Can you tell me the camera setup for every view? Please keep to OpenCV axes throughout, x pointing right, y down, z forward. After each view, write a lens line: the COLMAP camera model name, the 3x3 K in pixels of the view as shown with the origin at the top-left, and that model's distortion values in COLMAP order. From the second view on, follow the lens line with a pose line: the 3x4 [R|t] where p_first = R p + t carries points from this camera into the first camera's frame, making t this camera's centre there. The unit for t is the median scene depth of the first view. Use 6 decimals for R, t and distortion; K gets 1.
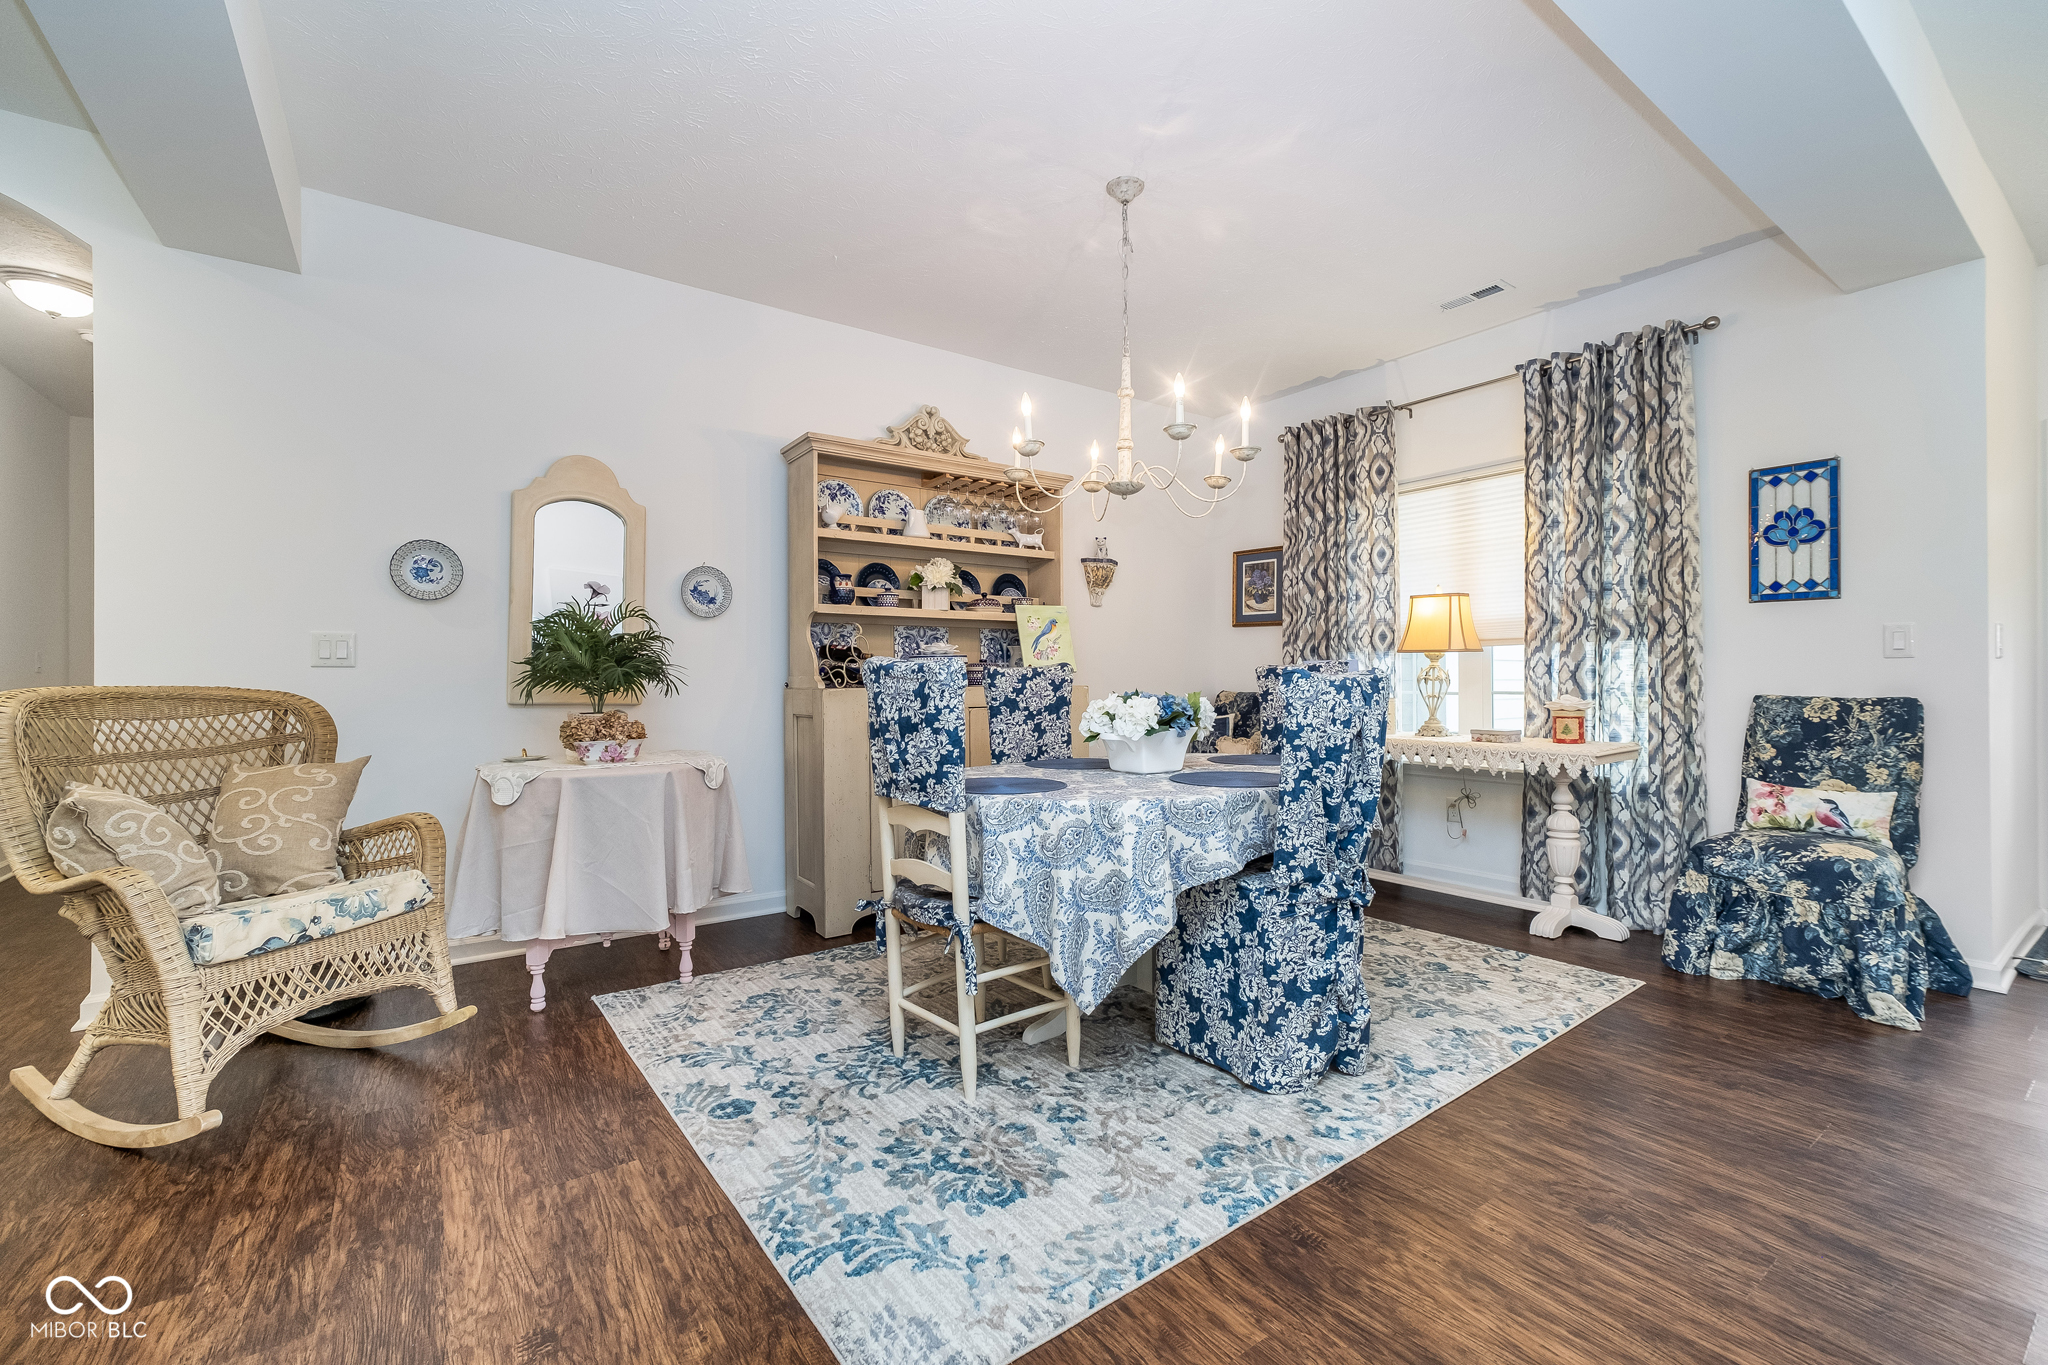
lens RADIAL K [[864.9, 0, 994.5], [0, 864.9, 679.9], [0, 0, 1]] dist [-0.009808, 0.006361]
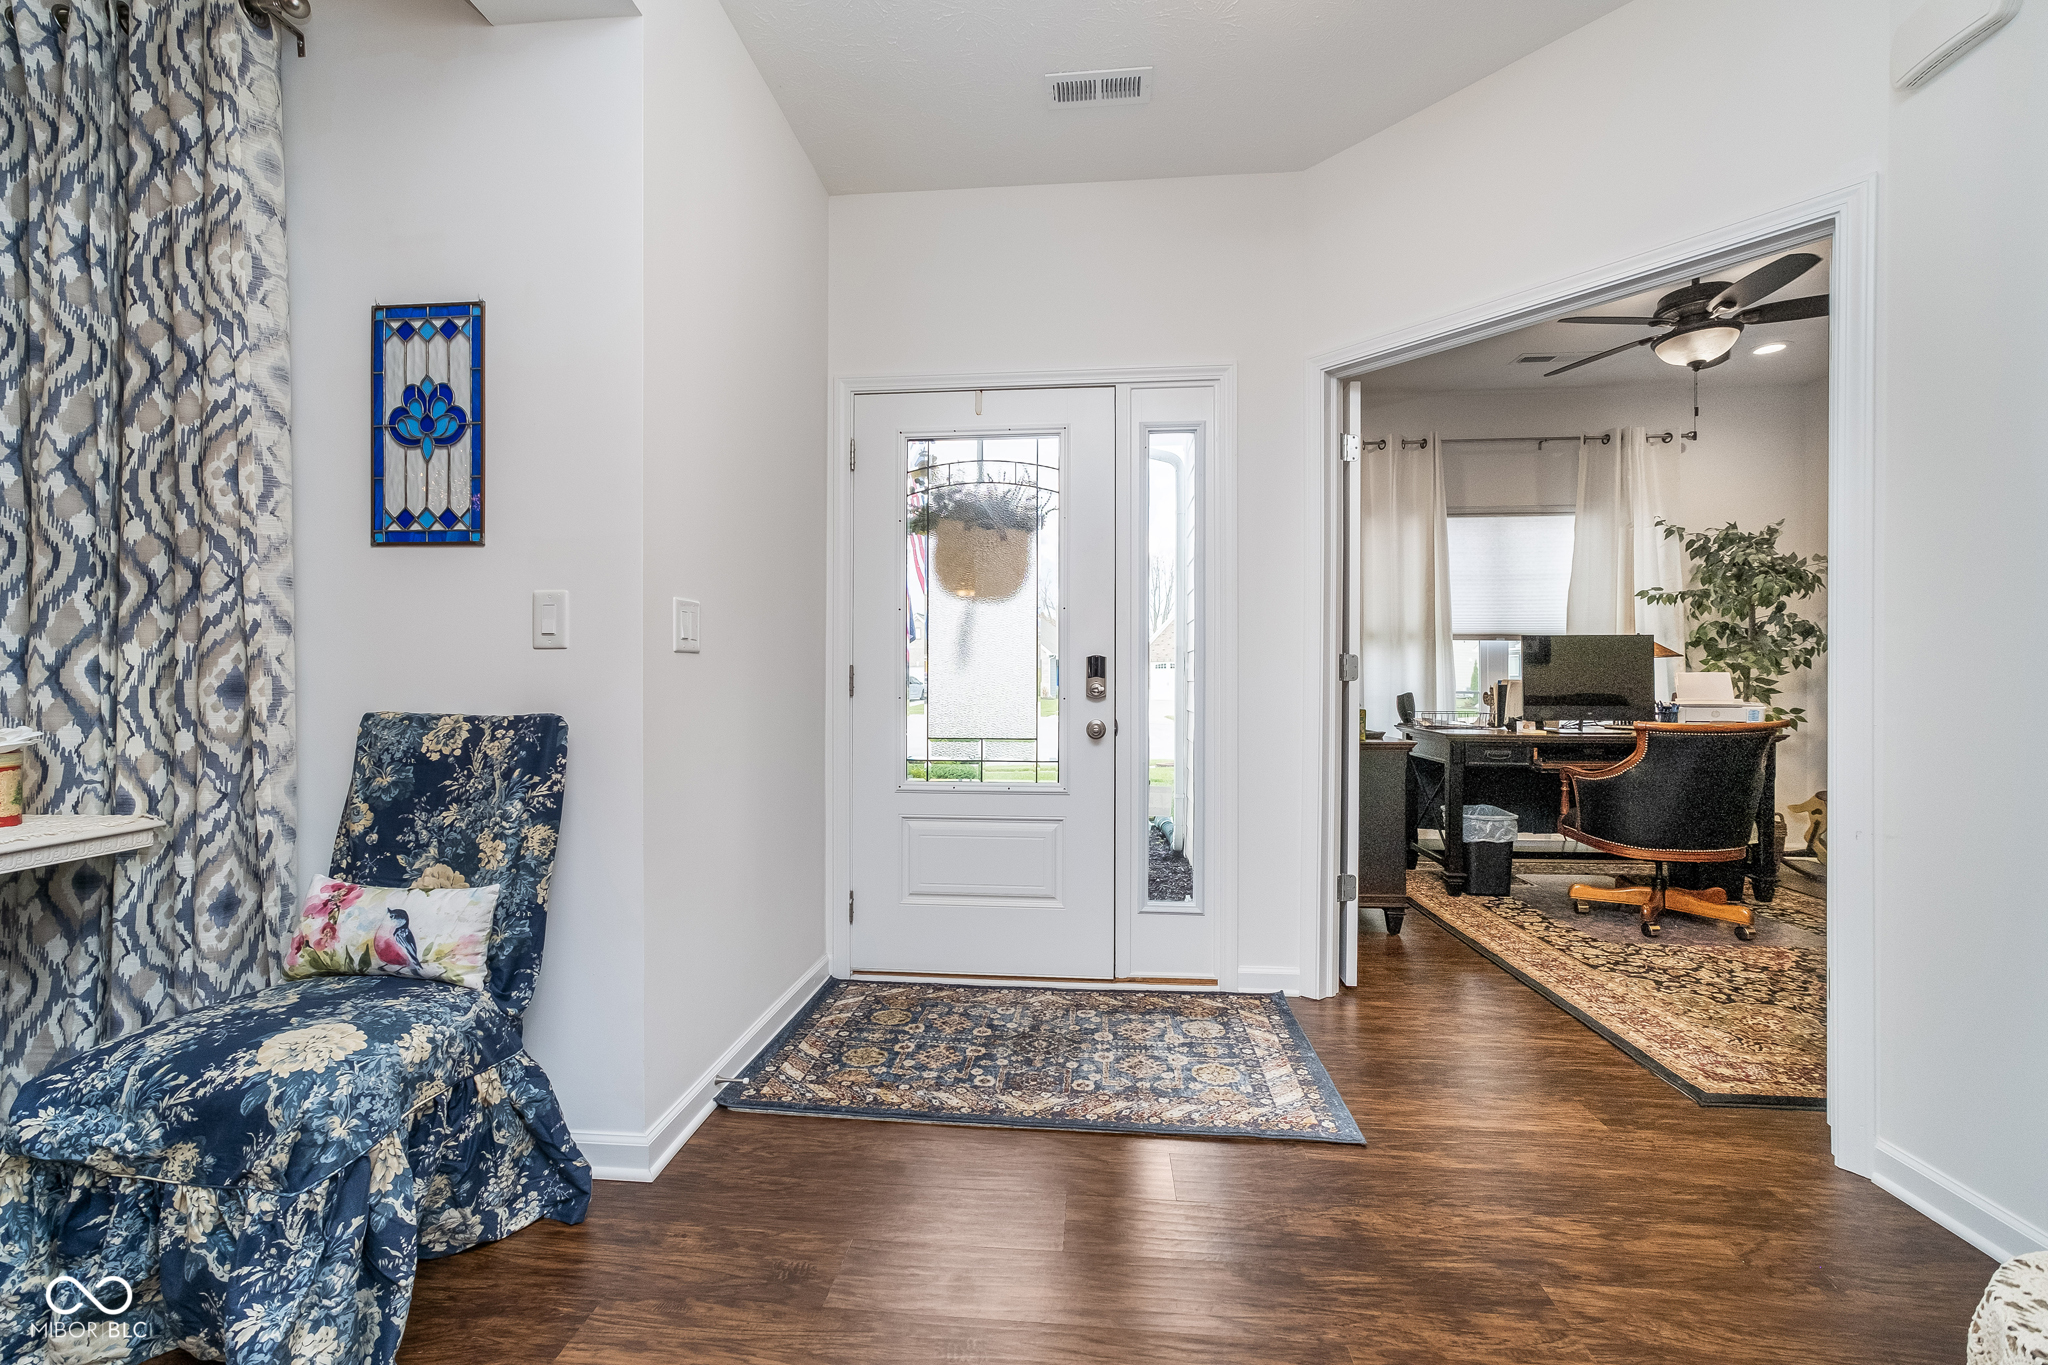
lens RADIAL K [[864.9, 0, 1021.6], [0, 864.9, 685.0], [0, 0, 1]] dist [-0.009808, 0.006361]
pose [[0.647326, -0.003755, 0.762204, 0.756315], [-0.002147, 0.999975, 0.006750, -0.004691], [-0.762210, -0.006006, 0.647302, 0.337683]]
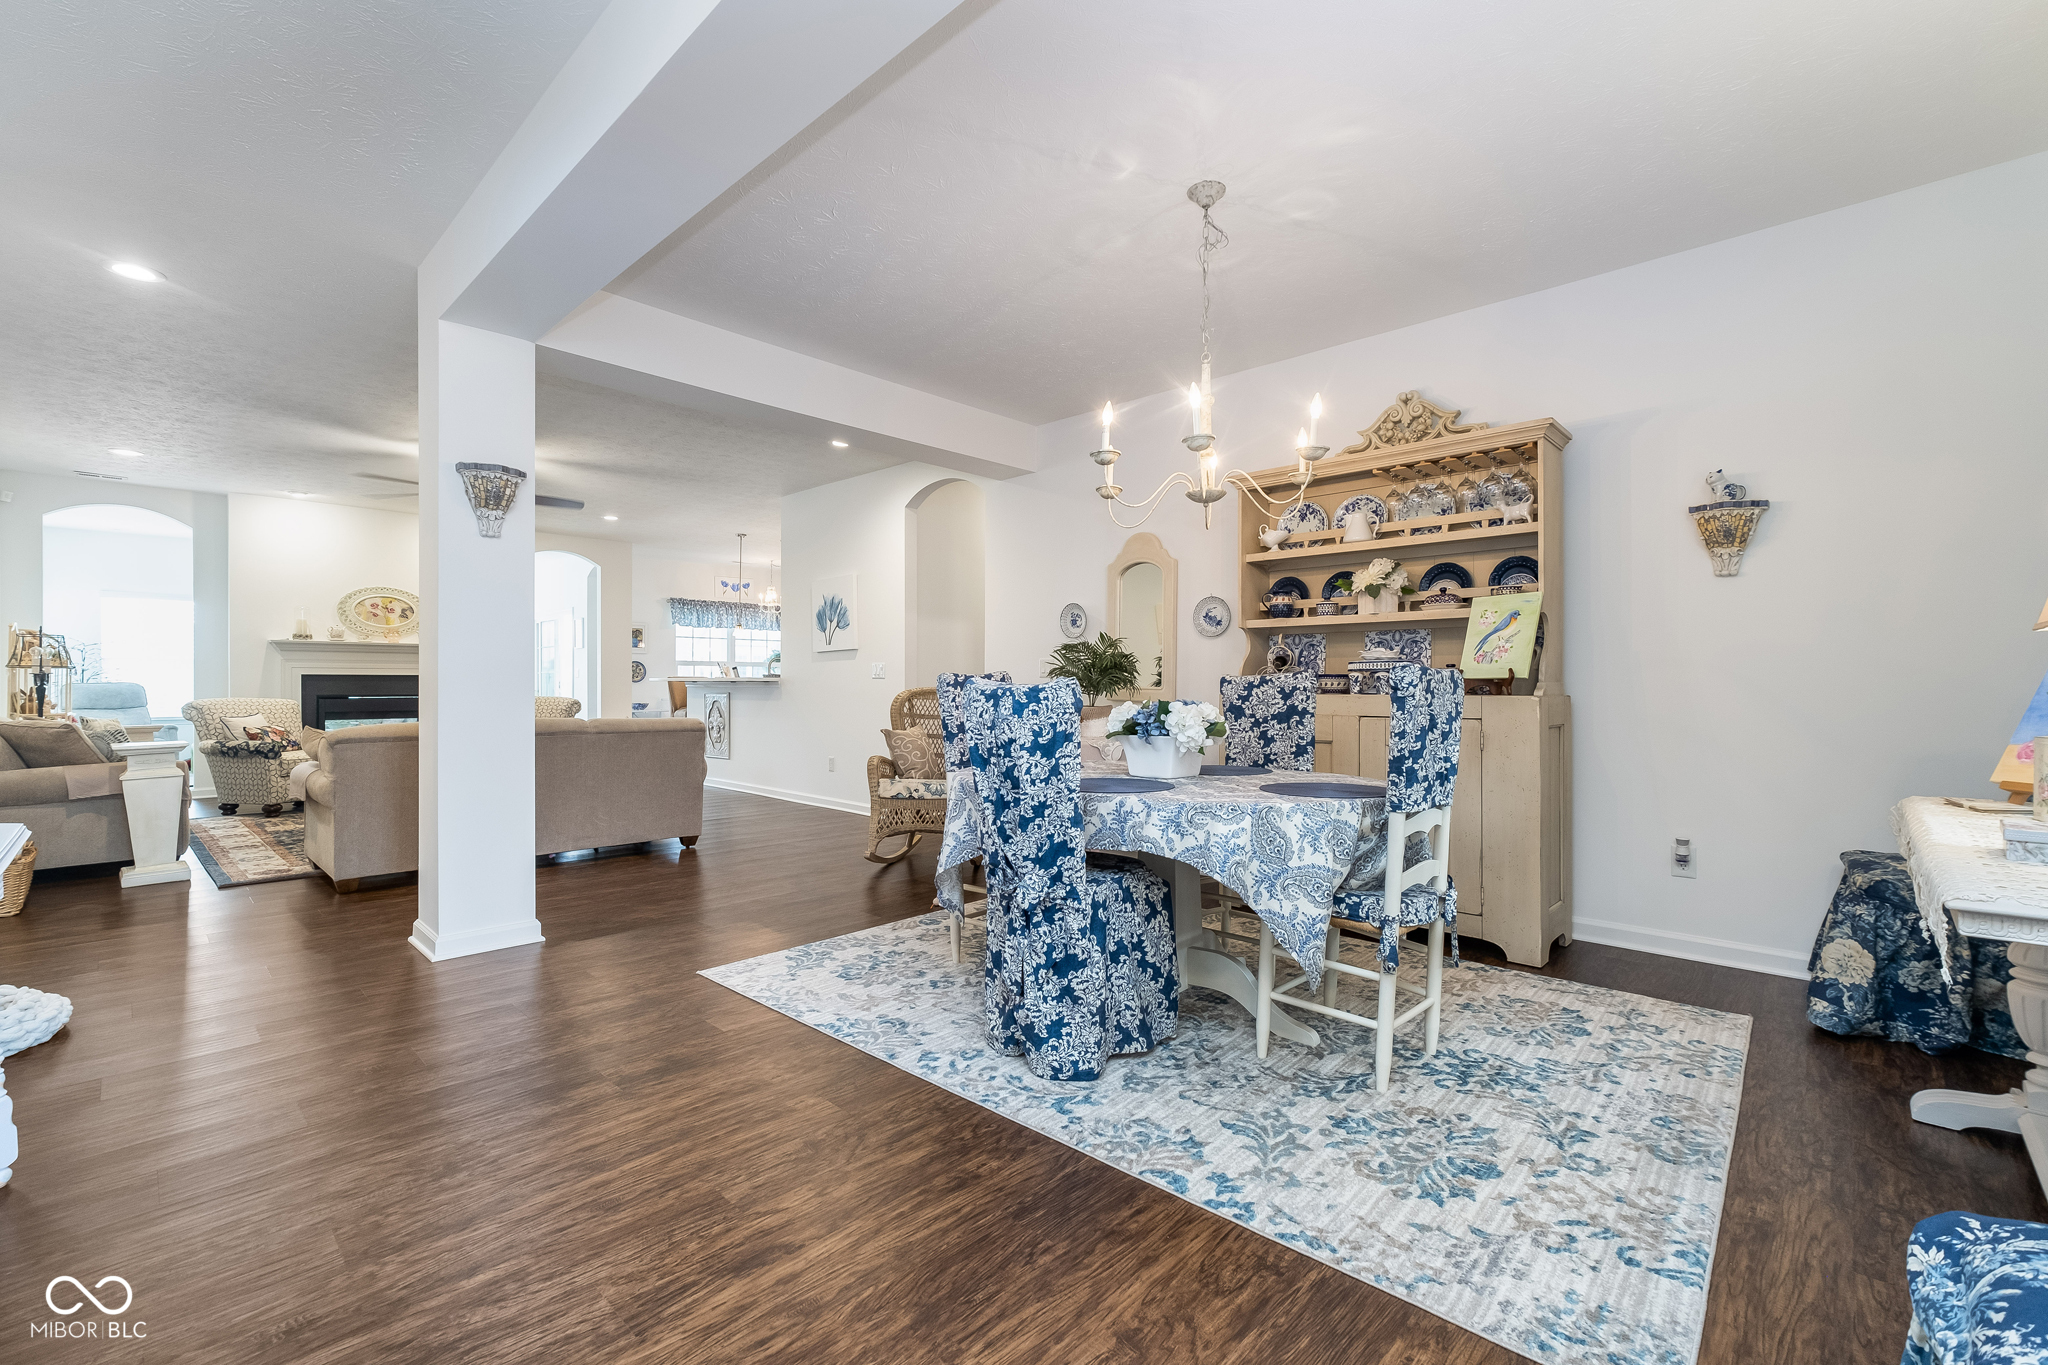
lens RADIAL K [[864.9, 0, 1030.1], [0, 864.9, 681.0], [0, 0, 1]] dist [-0.009808, 0.006361]
pose [[0.198353, -0.000690, -0.980130, 1.389459], [-0.001238, 0.999999, -0.000955, -0.009234], [0.980130, 0.001403, 0.198352, 0.766732]]
